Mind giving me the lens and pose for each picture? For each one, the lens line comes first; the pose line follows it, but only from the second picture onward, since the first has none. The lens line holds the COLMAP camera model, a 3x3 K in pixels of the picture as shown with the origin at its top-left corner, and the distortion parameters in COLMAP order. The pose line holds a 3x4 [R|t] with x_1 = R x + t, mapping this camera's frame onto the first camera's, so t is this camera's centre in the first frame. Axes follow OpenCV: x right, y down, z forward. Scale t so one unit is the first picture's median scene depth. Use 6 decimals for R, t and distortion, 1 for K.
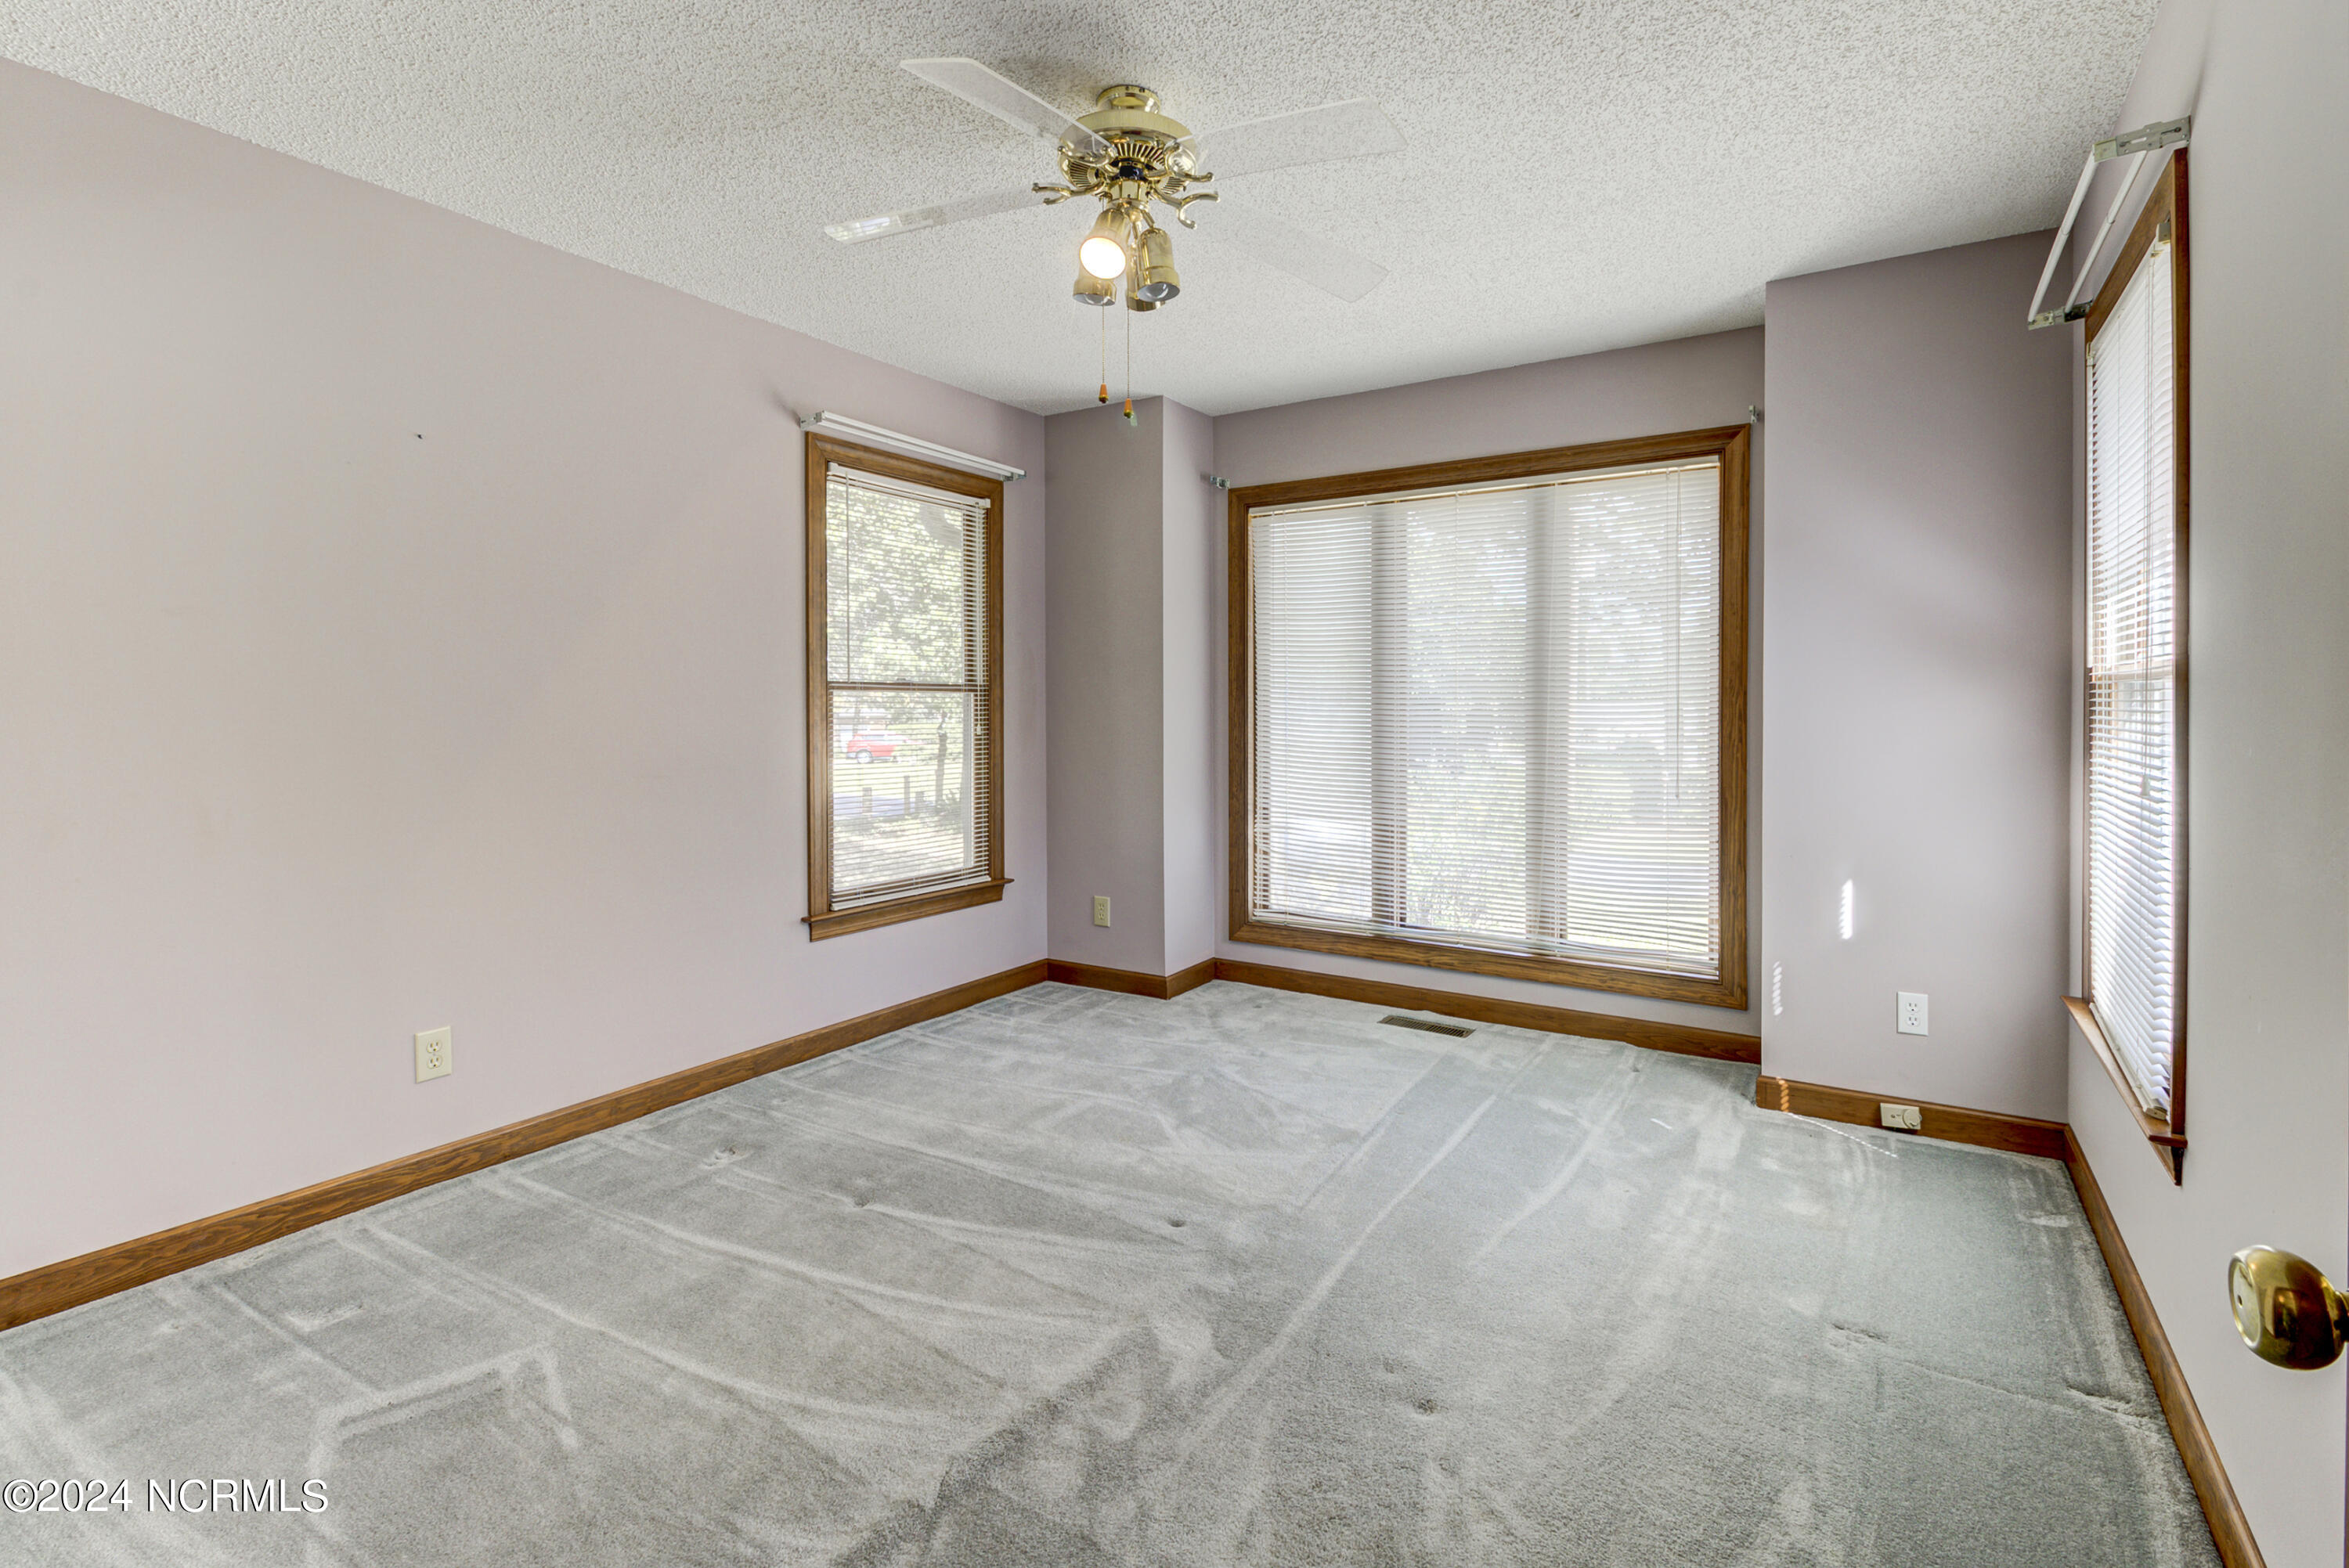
lens RADIAL K [[1083.5, 0, 1182.6], [0, 1083.5, 772.5], [0, 0, 1]] dist [0.009226, -0.012438]
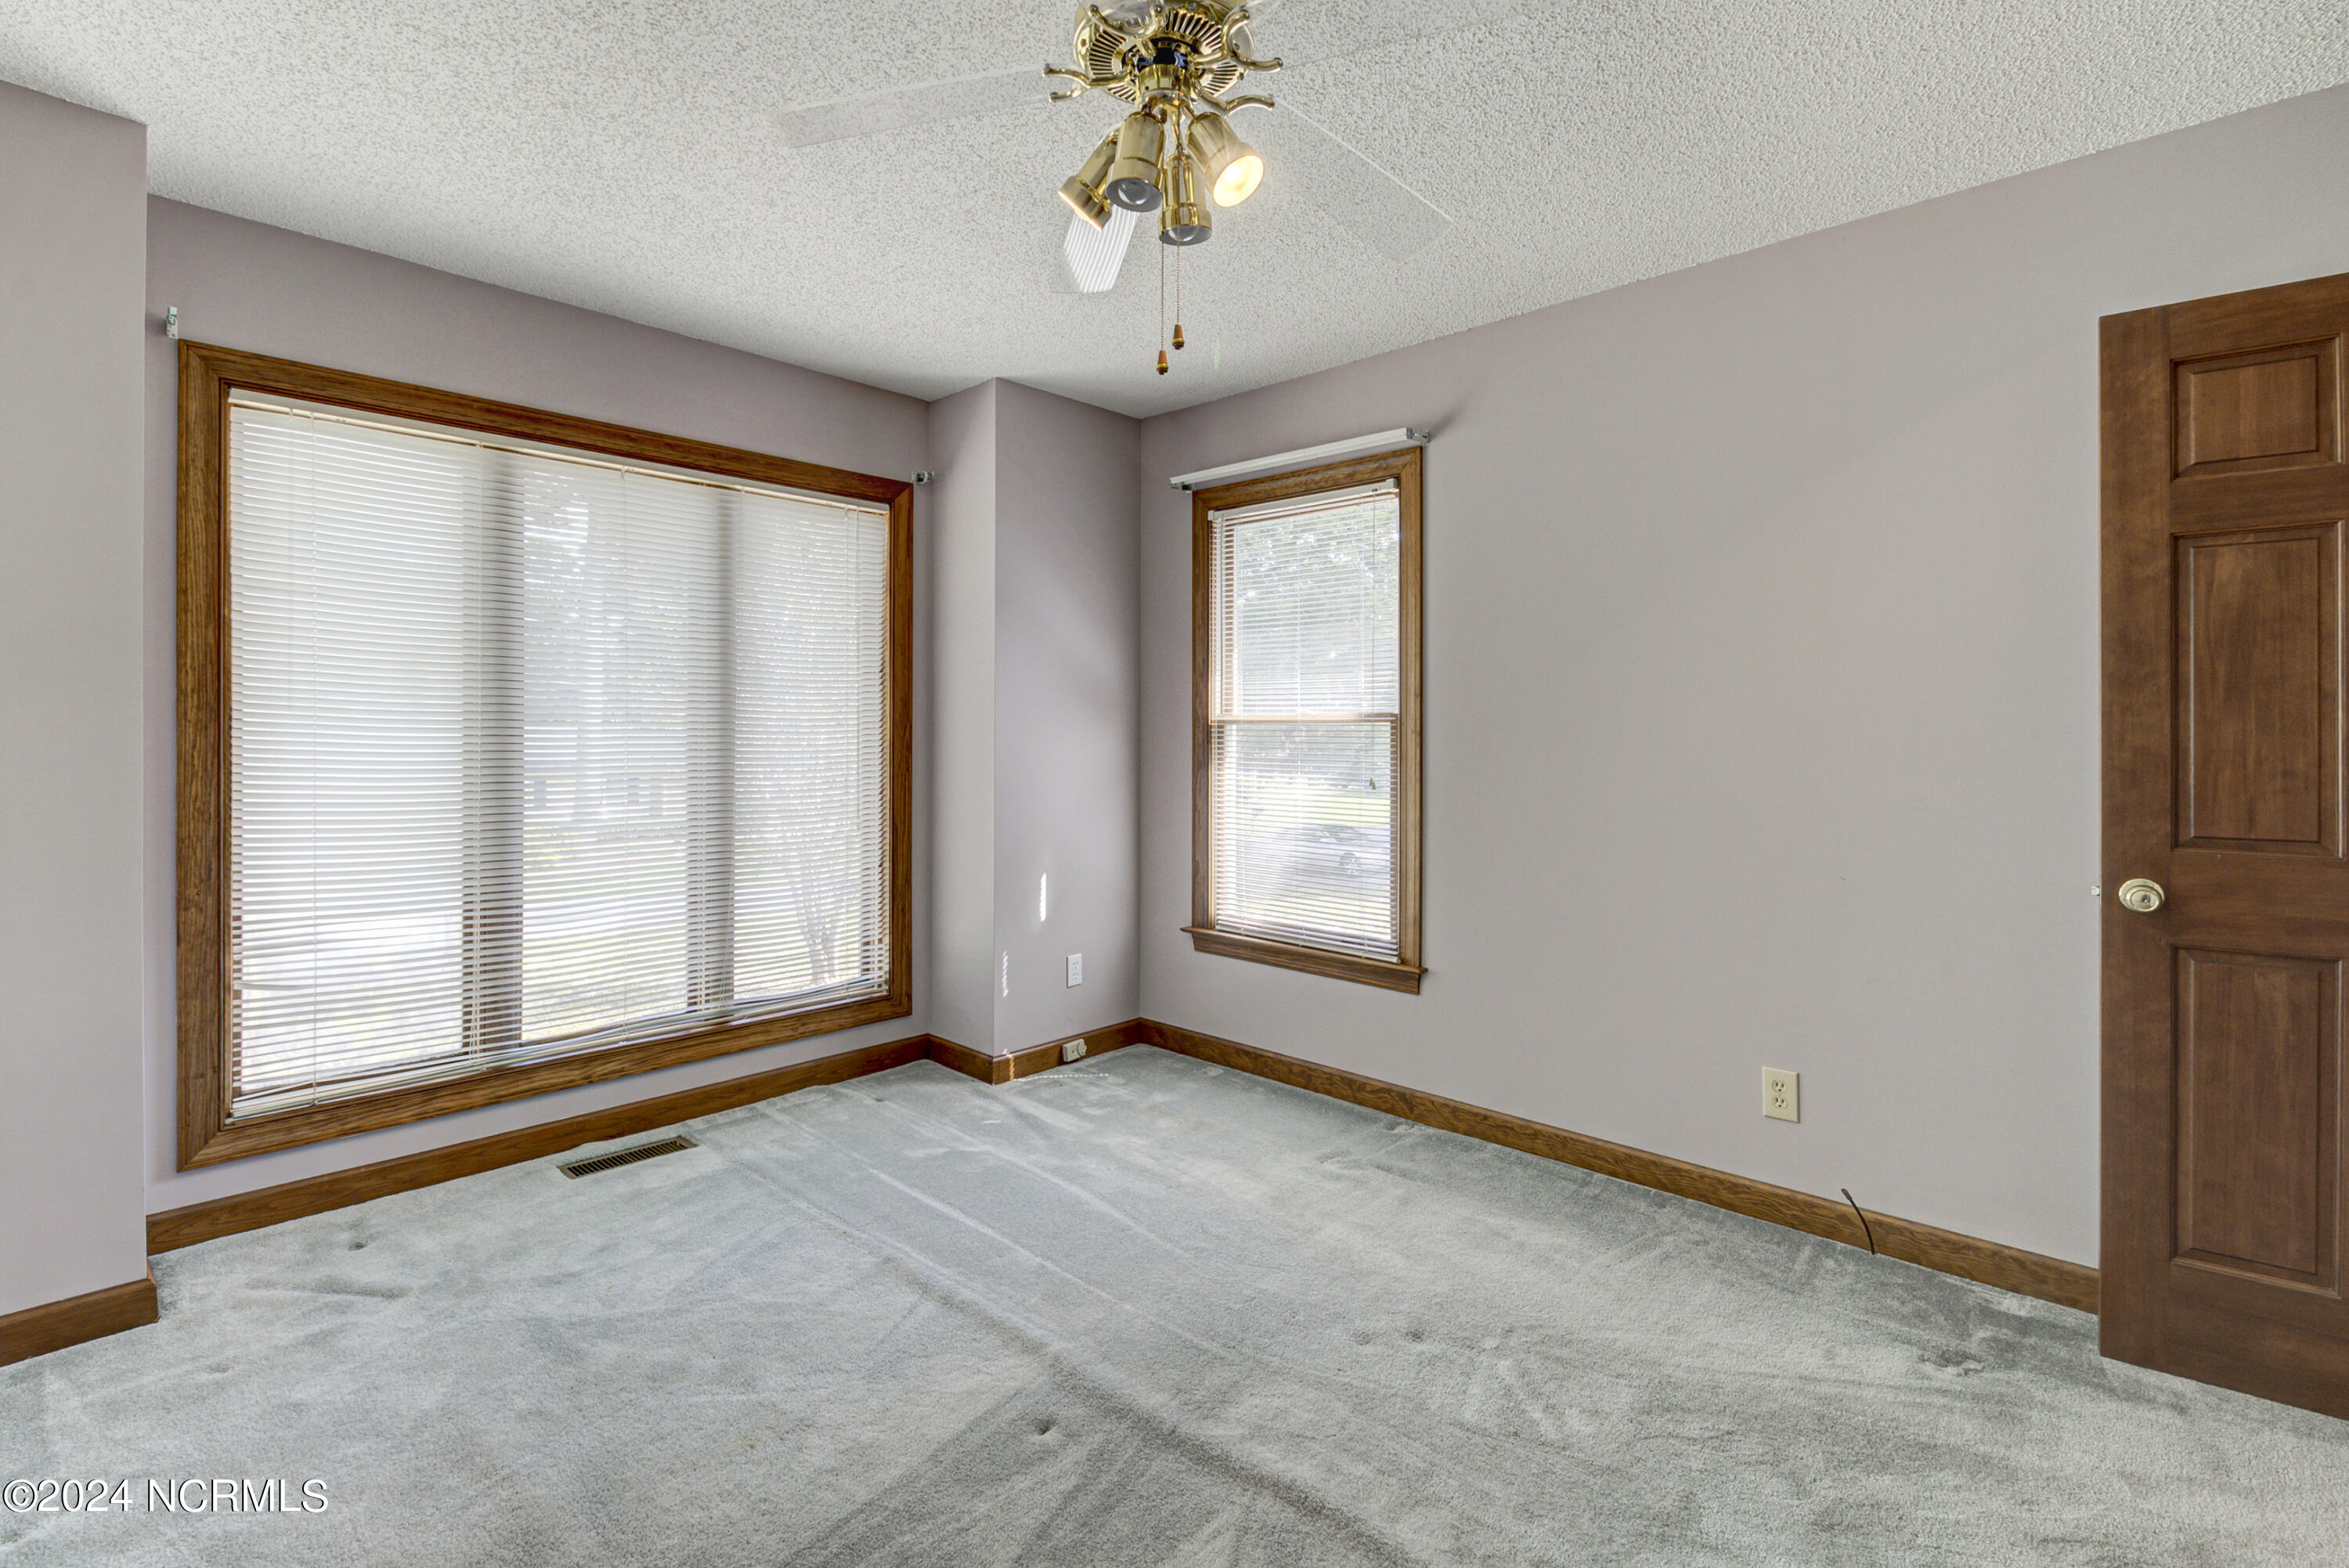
lens RADIAL K [[1083.5, 0, 1182.6], [0, 1083.5, 772.5], [0, 0, 1]] dist [0.009226, -0.012438]
pose [[0.175005, -0.038543, 0.983813, -0.573284], [0.052555, 0.998175, 0.029757, -0.049829], [-0.983164, 0.046497, 0.176711, 0.593889]]
